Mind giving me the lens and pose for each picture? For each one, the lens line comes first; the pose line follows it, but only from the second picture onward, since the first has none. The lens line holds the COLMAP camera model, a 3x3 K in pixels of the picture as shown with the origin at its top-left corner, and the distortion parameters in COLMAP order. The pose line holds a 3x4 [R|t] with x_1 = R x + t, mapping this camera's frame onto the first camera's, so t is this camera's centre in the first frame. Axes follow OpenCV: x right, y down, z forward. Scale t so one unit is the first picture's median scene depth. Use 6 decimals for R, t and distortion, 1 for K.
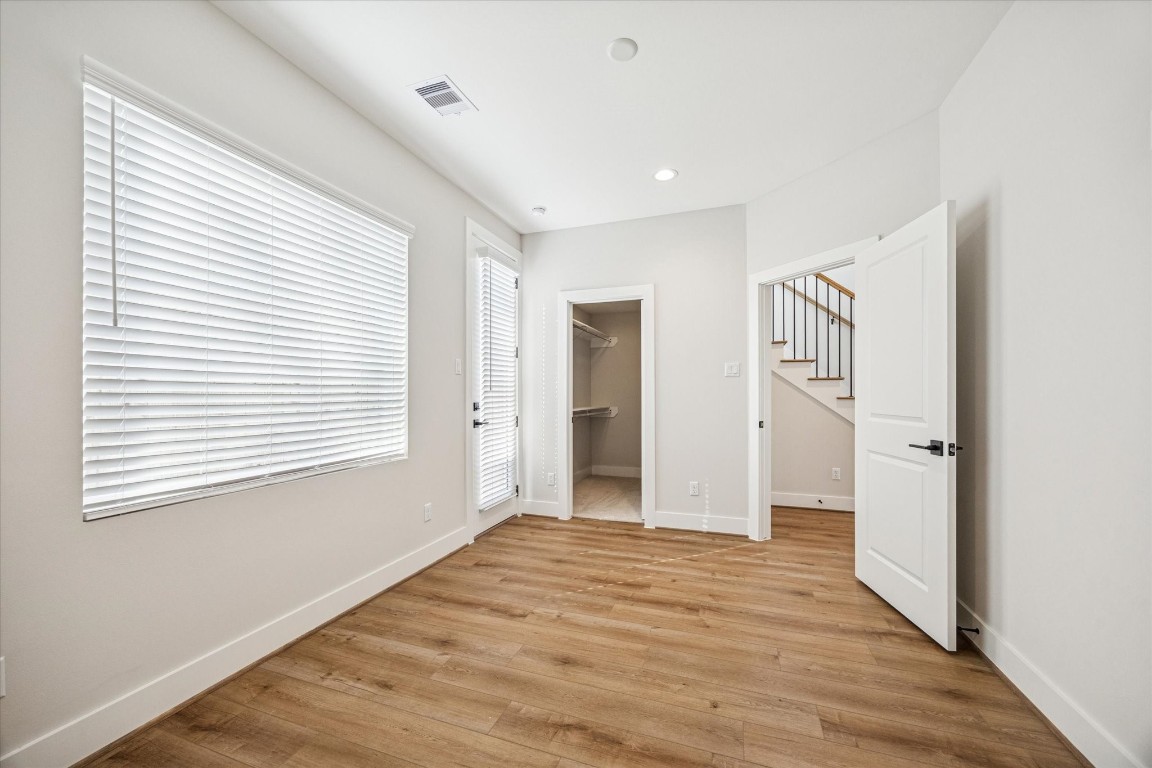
lens RADIAL K [[442.6, 0, 581.5], [0, 442.6, 383.7], [0, 0, 1]] dist [0.008064, 0.000693]
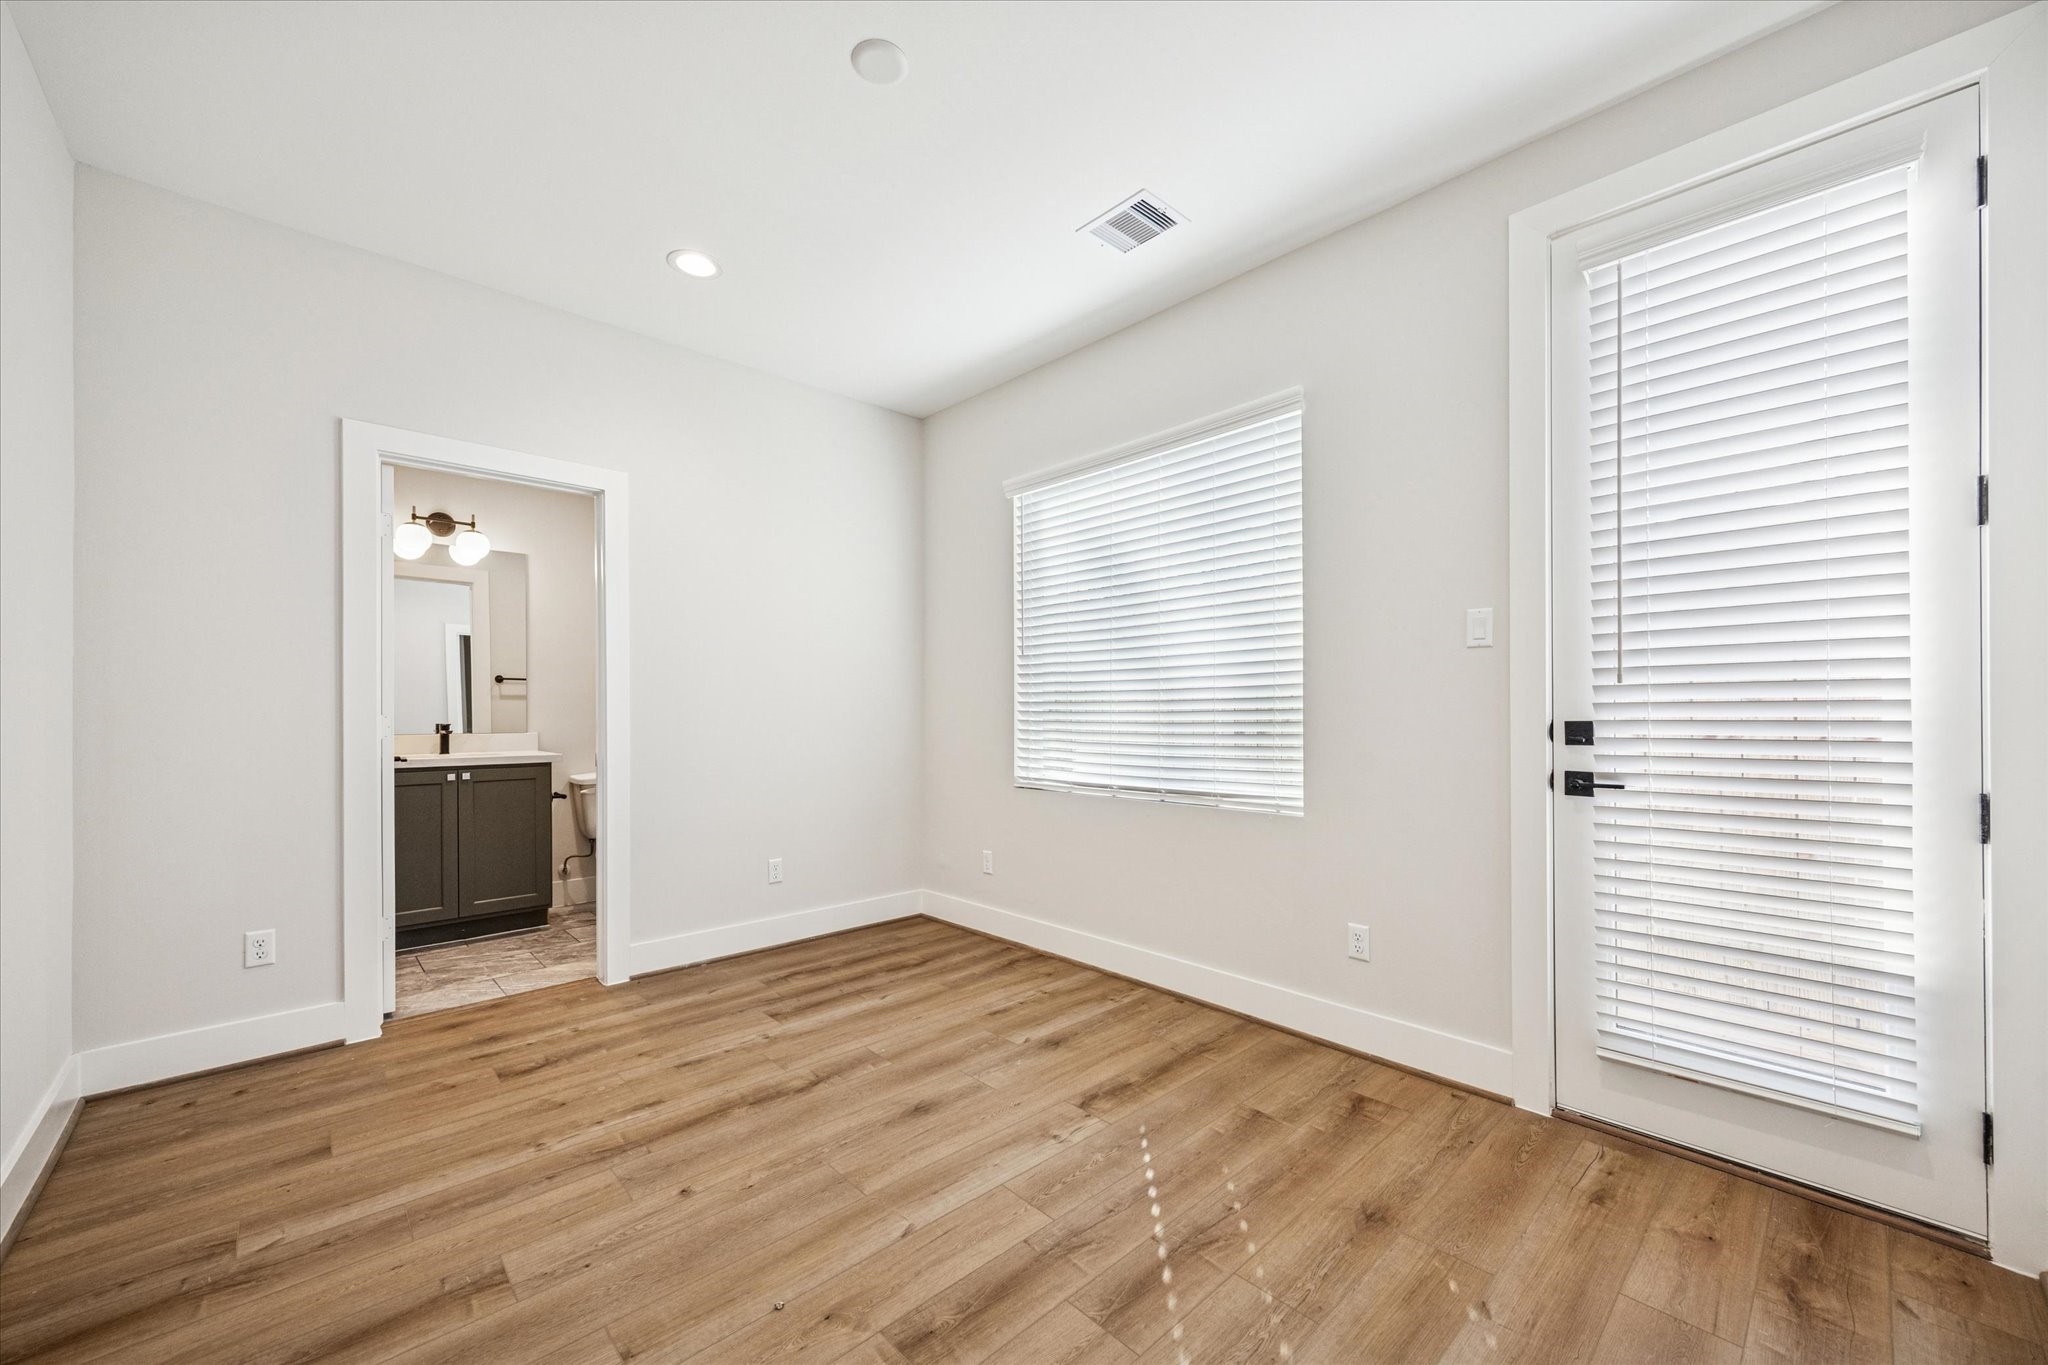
lens RADIAL K [[786.8, 0, 1020.2], [0, 786.8, 700.0], [0, 0, 1]] dist [0.008064, 0.000693]
pose [[-0.468487, -0.012367, -0.883384, 0.762859], [0.021634, 0.999442, -0.025465, 0.050873], [0.883206, -0.031041, -0.467957, 1.396946]]
